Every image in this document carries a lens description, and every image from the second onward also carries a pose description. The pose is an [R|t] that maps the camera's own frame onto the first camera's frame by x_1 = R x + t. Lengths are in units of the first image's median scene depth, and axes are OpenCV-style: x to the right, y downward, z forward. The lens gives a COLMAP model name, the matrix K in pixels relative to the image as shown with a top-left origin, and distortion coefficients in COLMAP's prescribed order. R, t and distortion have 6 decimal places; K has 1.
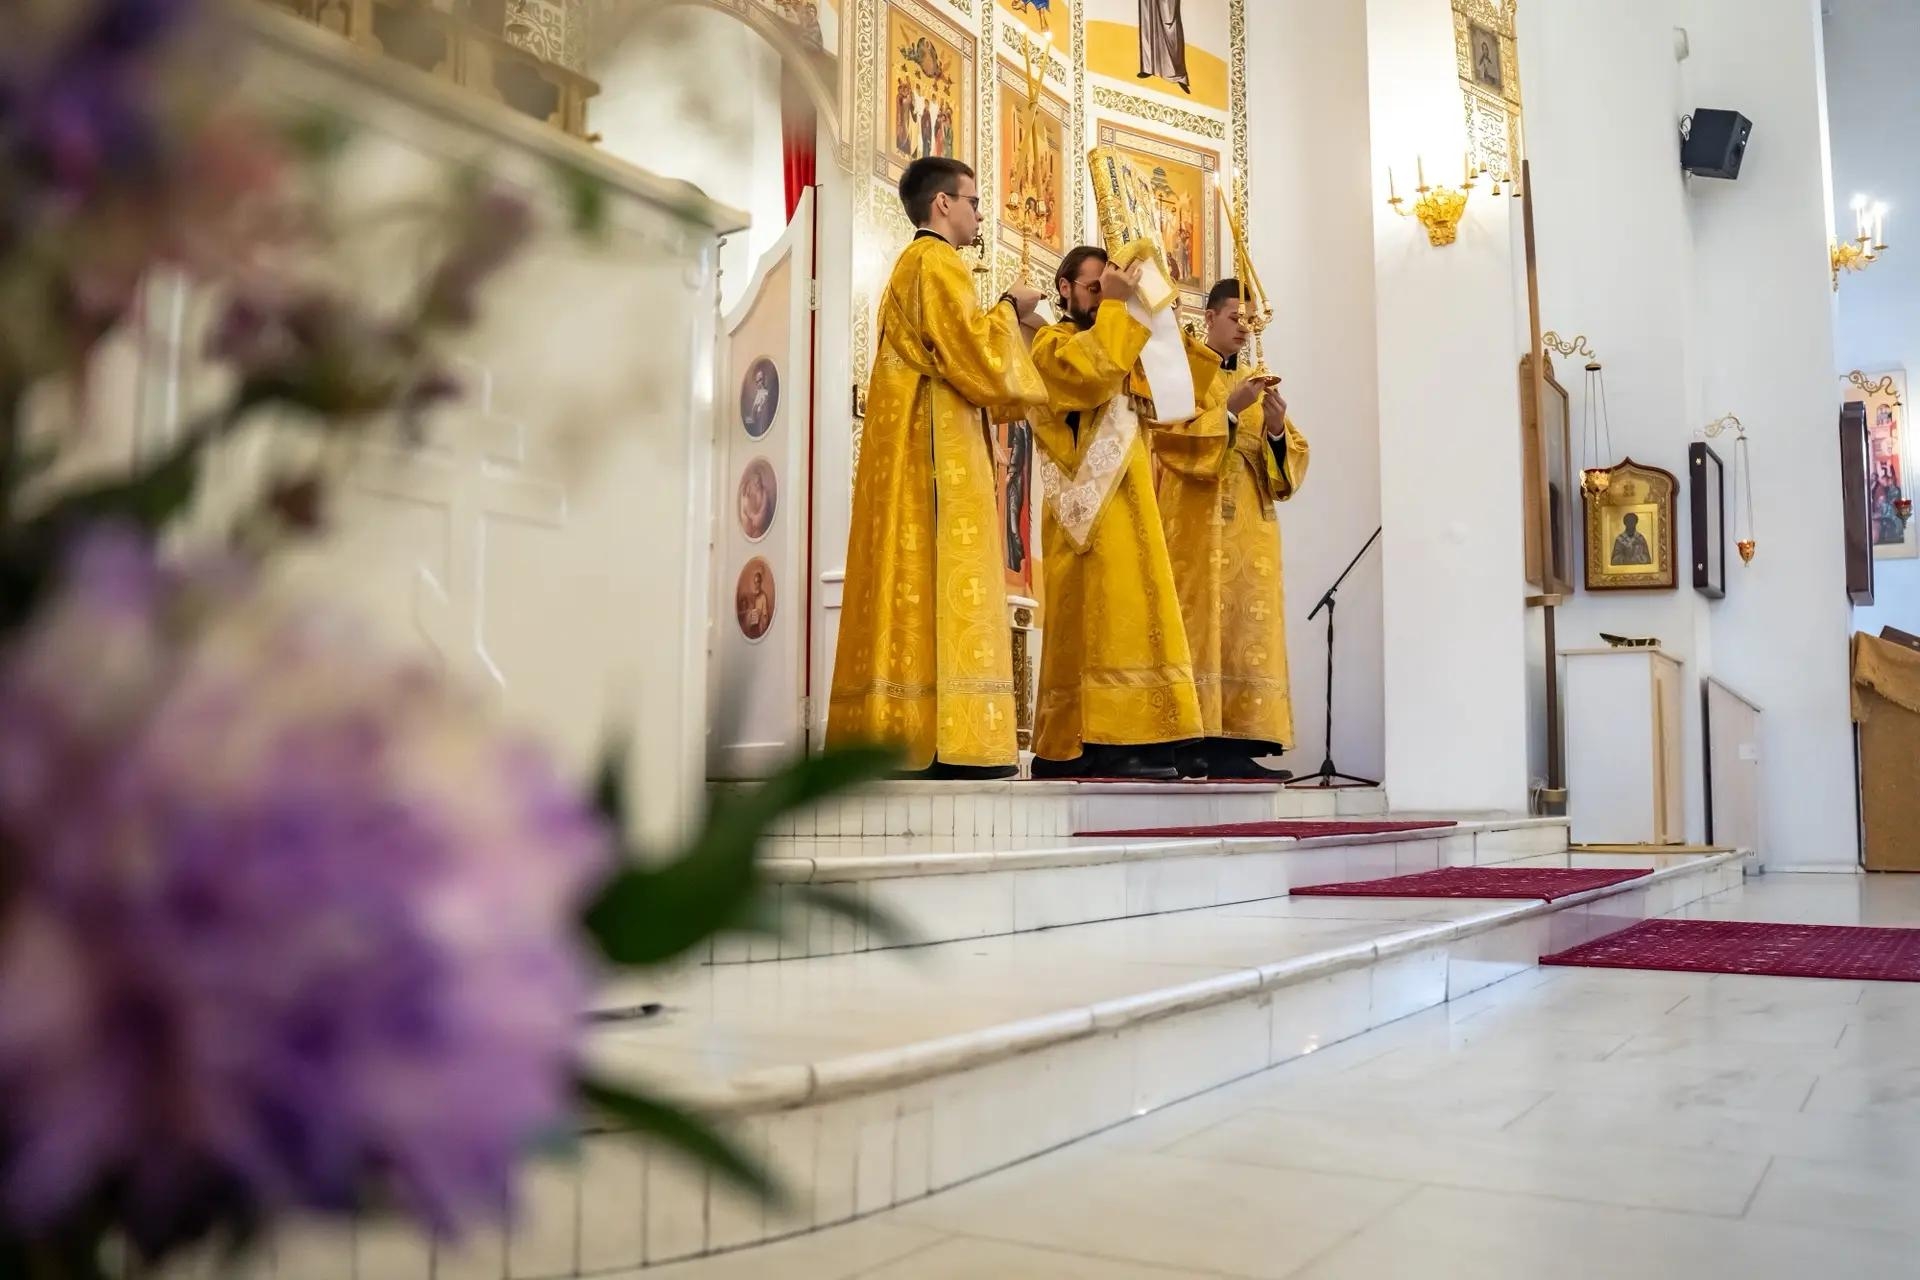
lens RADIAL K [[1649.5, 0, 960.0], [0, 1649.5, 640.0], [0, 0, 1]] dist [-0.079967, 0.005377]
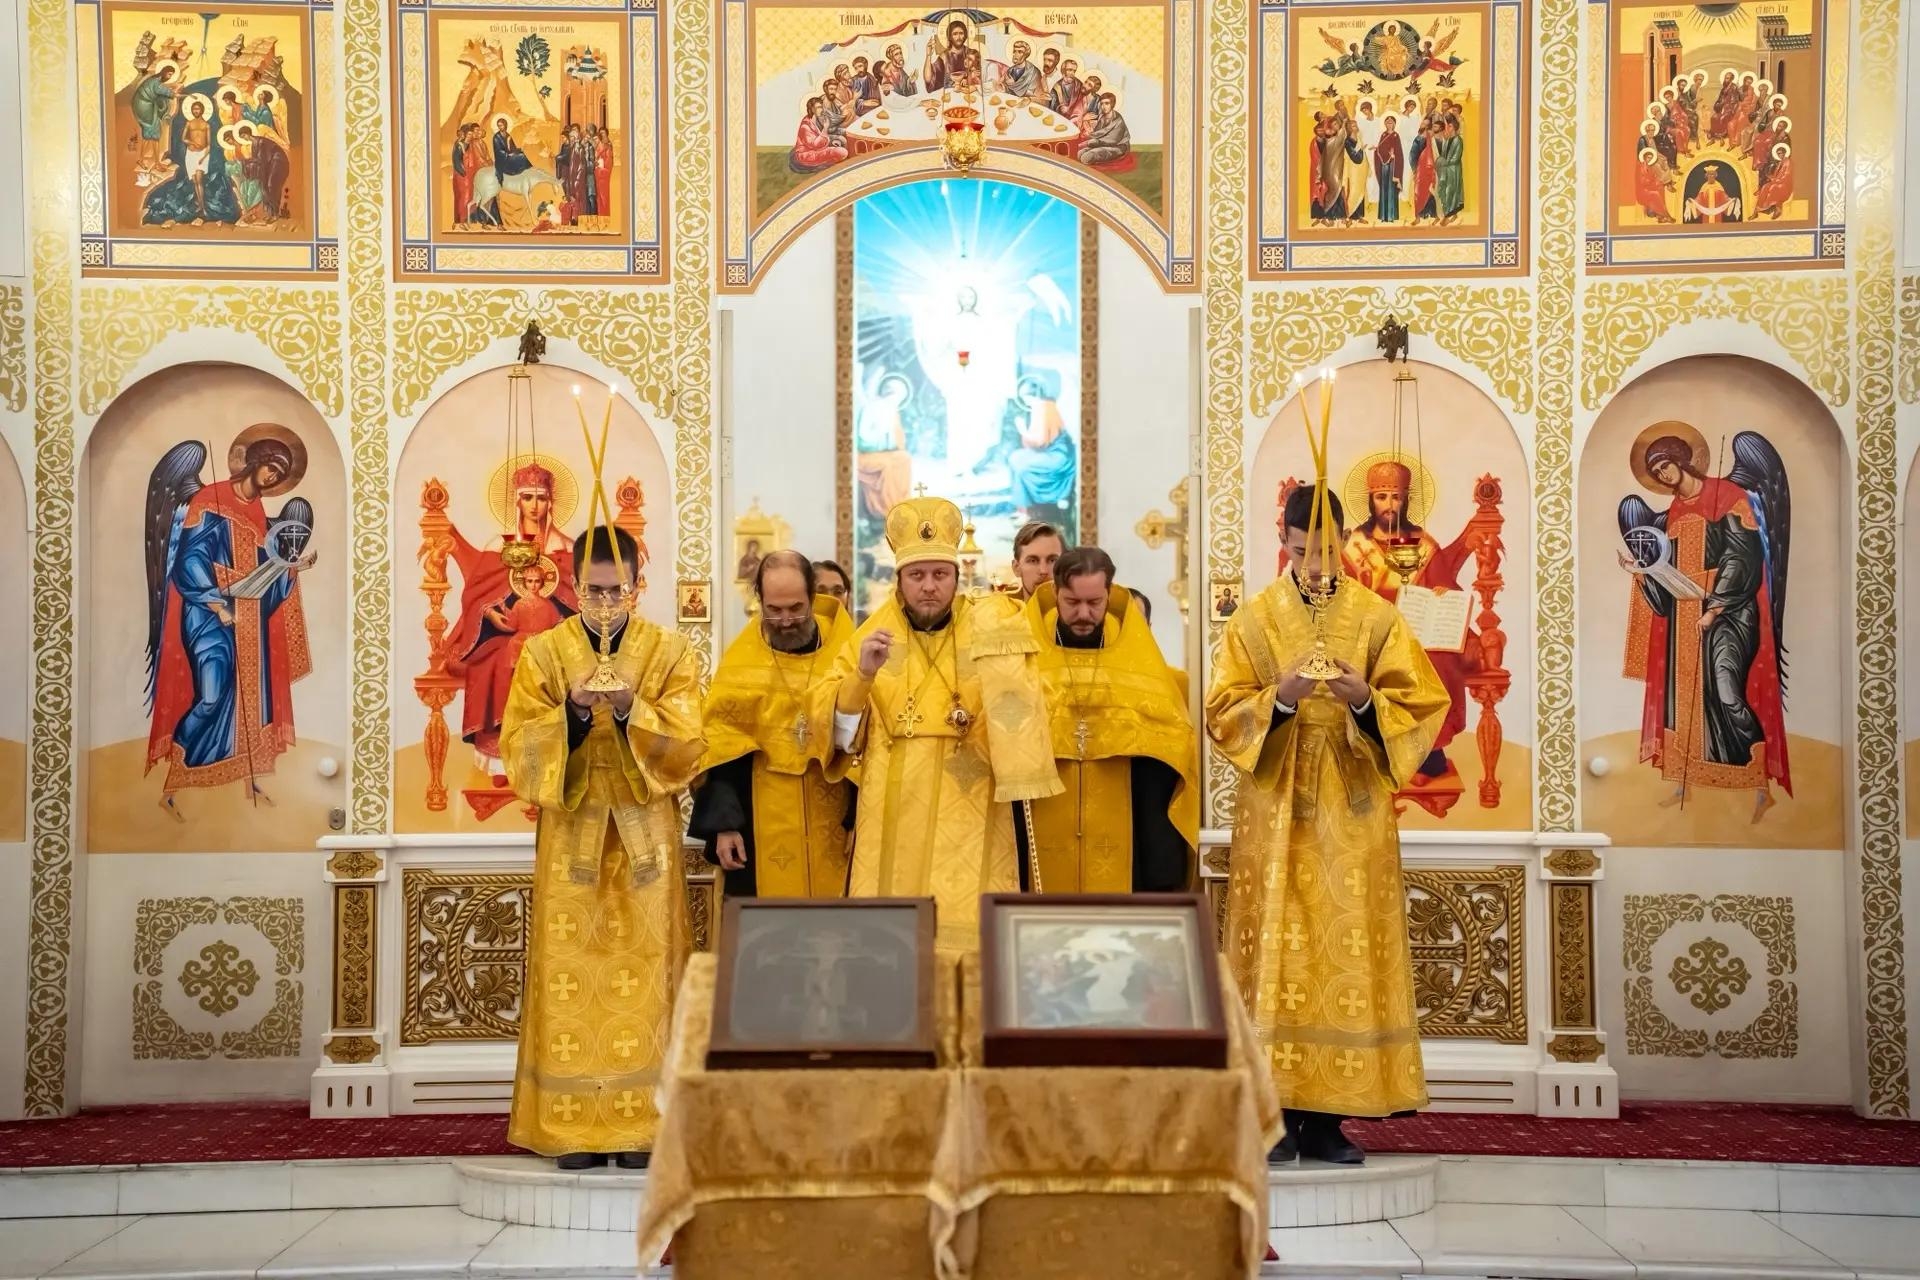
lens RADIAL K [[3888.2, 0, 960.0], [0, 3888.2, 640.0], [0, 0, 1]] dist [0.589016, -0.043246]
pose [[0.525155, -0.020982, -0.850748, 1.270452], [0.080877, 0.996402, 0.025351, -0.164316], [0.847155, -0.082119, 0.524962, -0.045256]]
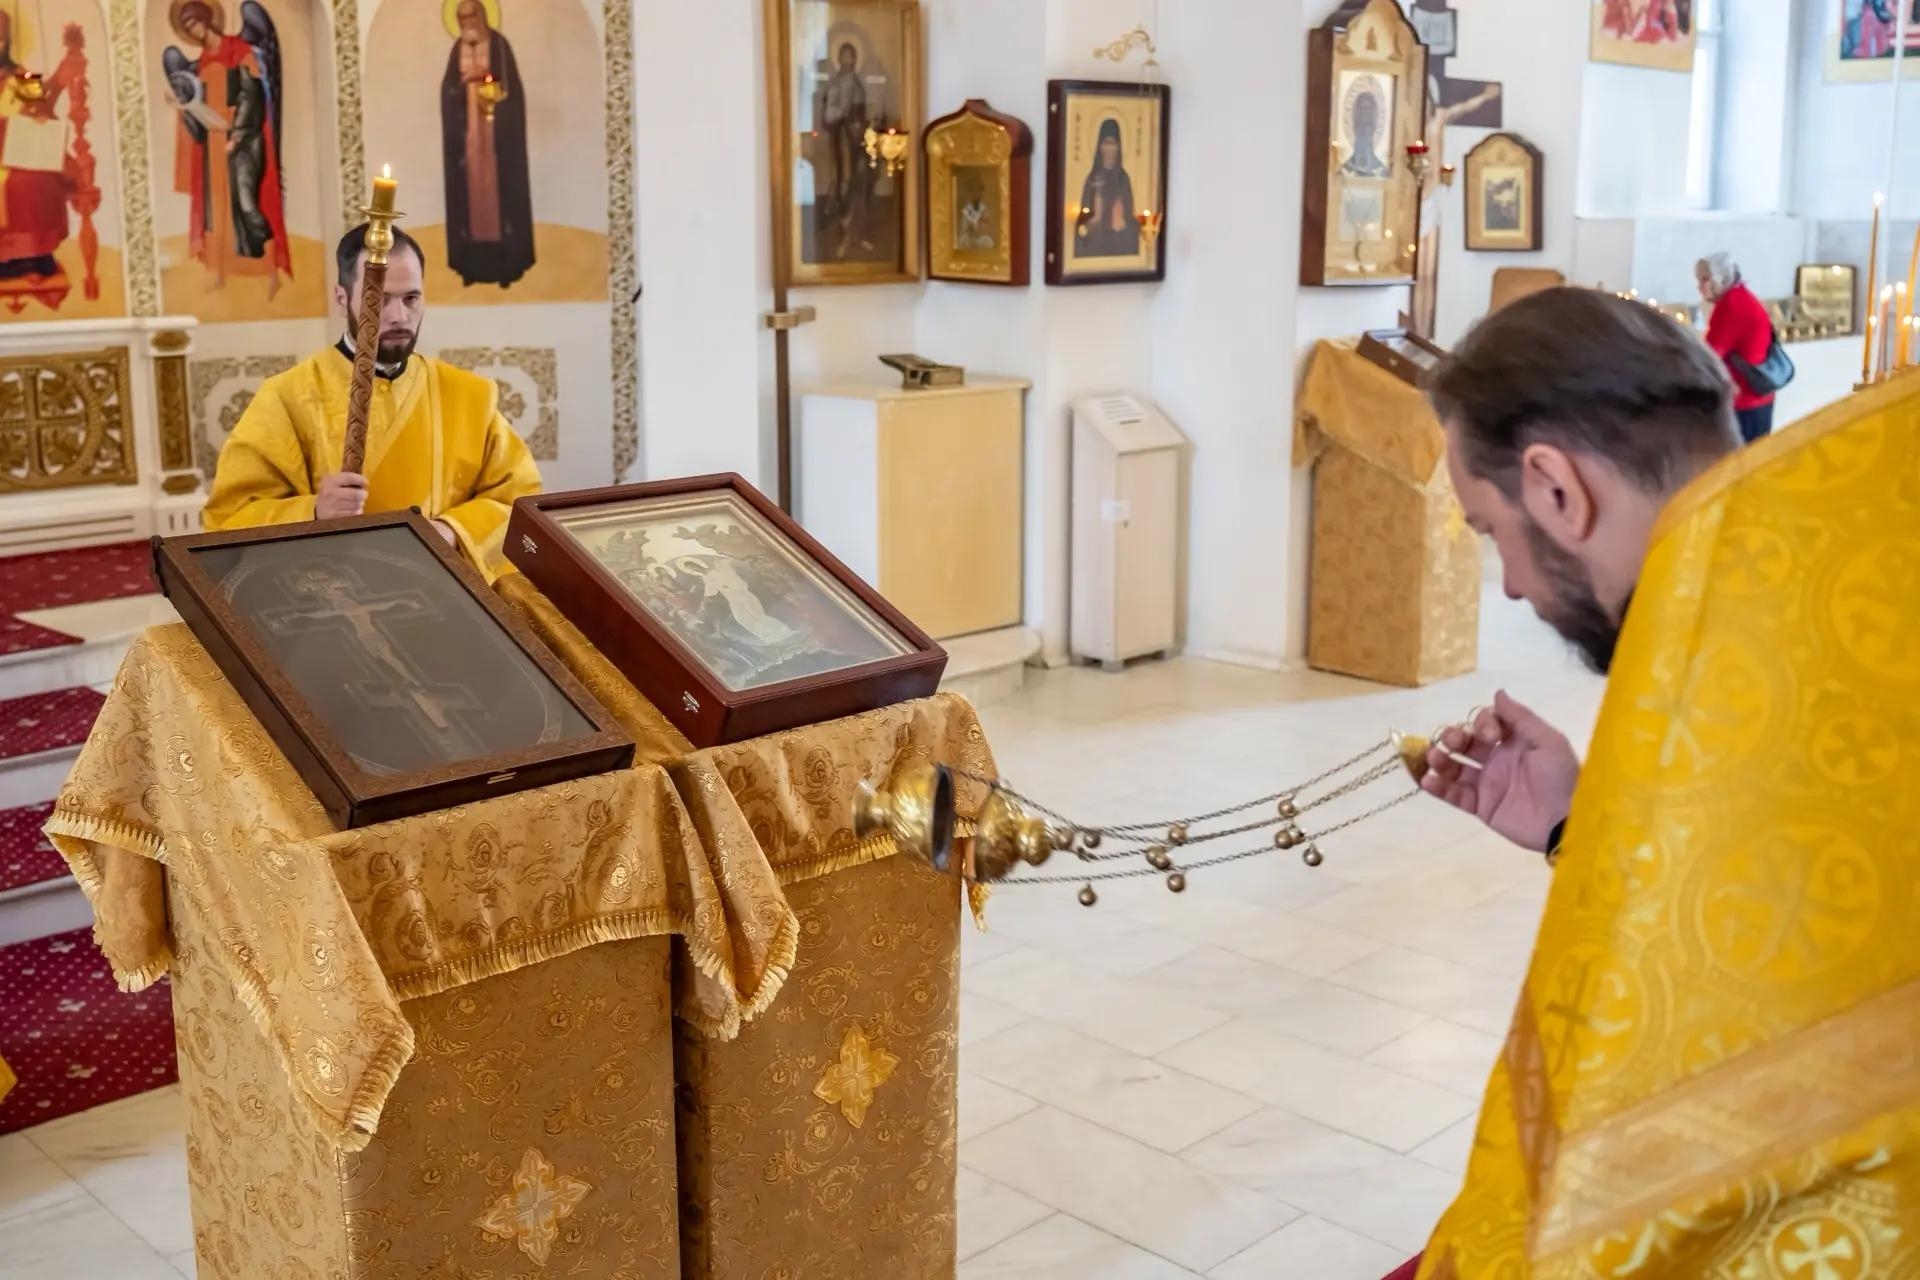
lens RADIAL K [[2005.2, 0, 956.7], [0, 2005.2, 675.8], [0, 0, 1]] dist [-0.114031, 0.037949]
pose [[0.971575, 0.059403, -0.229160, 0.674484], [0.017005, 0.947994, 0.317835, -0.164892], [0.236122, -0.312697, 0.920036, 0.109132]]
